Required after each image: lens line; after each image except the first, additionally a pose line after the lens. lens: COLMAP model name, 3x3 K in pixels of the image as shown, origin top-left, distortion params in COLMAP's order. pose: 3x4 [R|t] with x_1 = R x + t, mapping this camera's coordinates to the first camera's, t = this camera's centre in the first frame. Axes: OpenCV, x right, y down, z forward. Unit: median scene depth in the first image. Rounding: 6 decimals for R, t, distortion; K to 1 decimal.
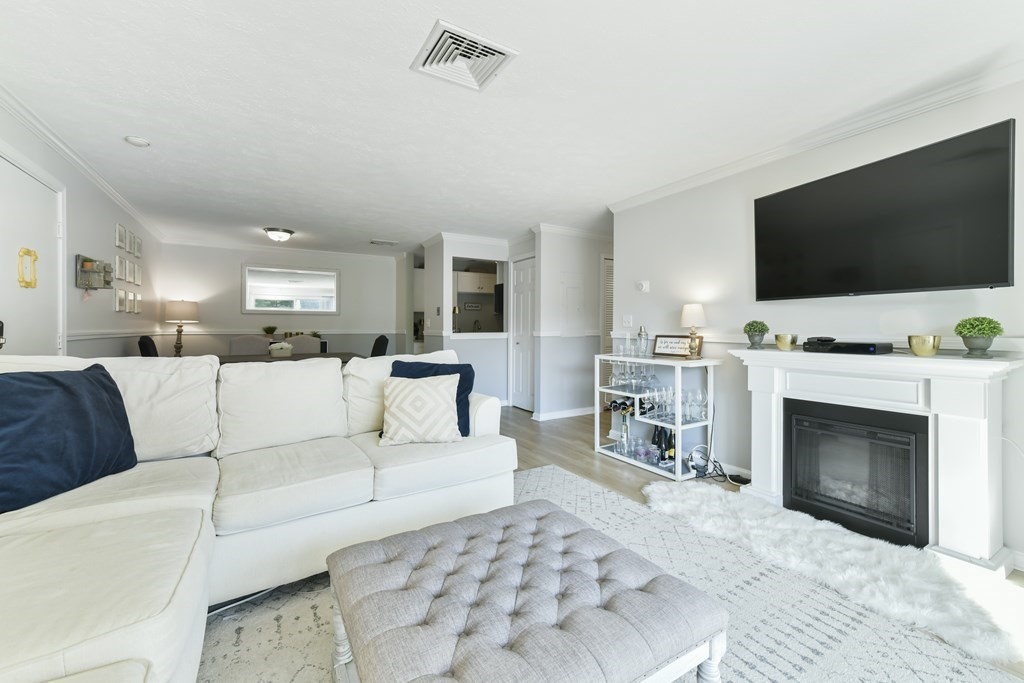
lens RADIAL K [[422.4, 0, 523.5], [0, 422.4, 327.0], [0, 0, 1]] dist [-0.000215, 0.000070]
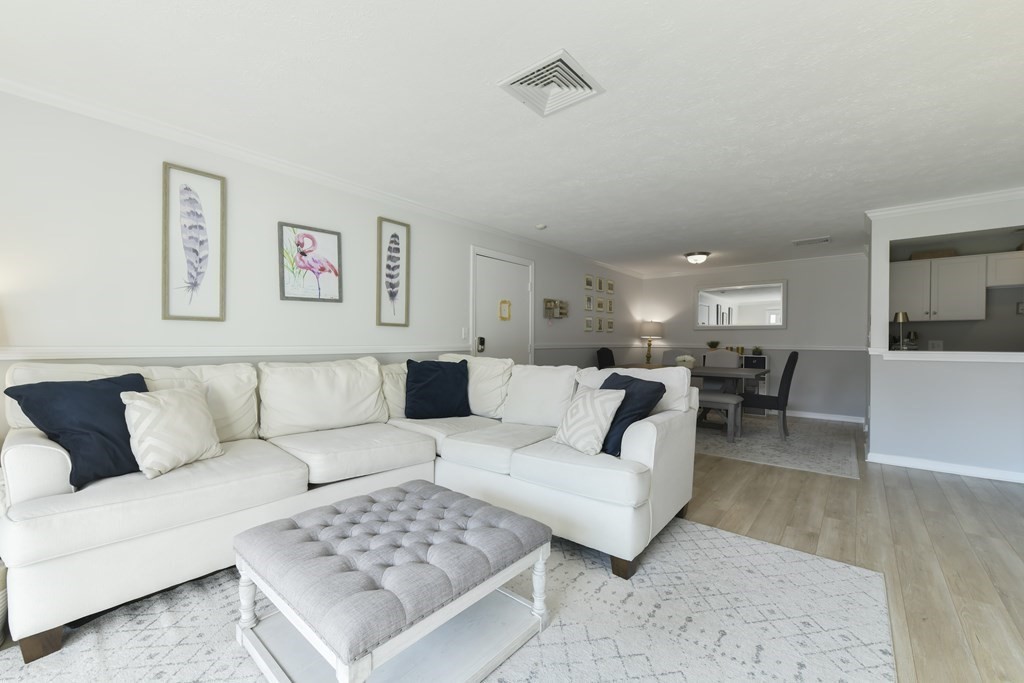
lens RADIAL K [[415.4, 0, 517.4], [0, 415.4, 344.8], [0, 0, 1]] dist [-0.001680, -0.000105]
pose [[0.313983, 0.010651, -0.949369, 0.297125], [-0.004765, 0.999942, 0.009643, -0.000093], [0.949417, 0.001496, 0.314016, 0.214408]]
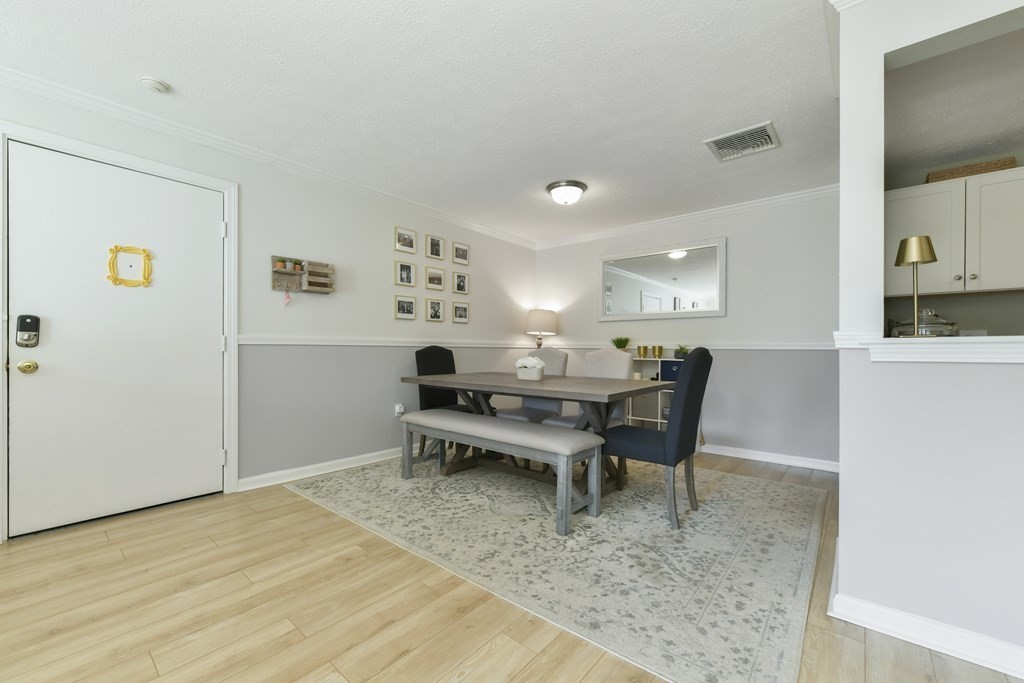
lens RADIAL K [[416.0, 0, 525.5], [0, 416.0, 350.4], [0, 0, 1]] dist [-0.002282, -0.000174]
pose [[0.322457, 0.002365, -0.946581, 0.009355], [-0.004009, 0.999991, 0.001132, 0.023197], [0.946576, 0.003430, 0.322464, 0.722675]]
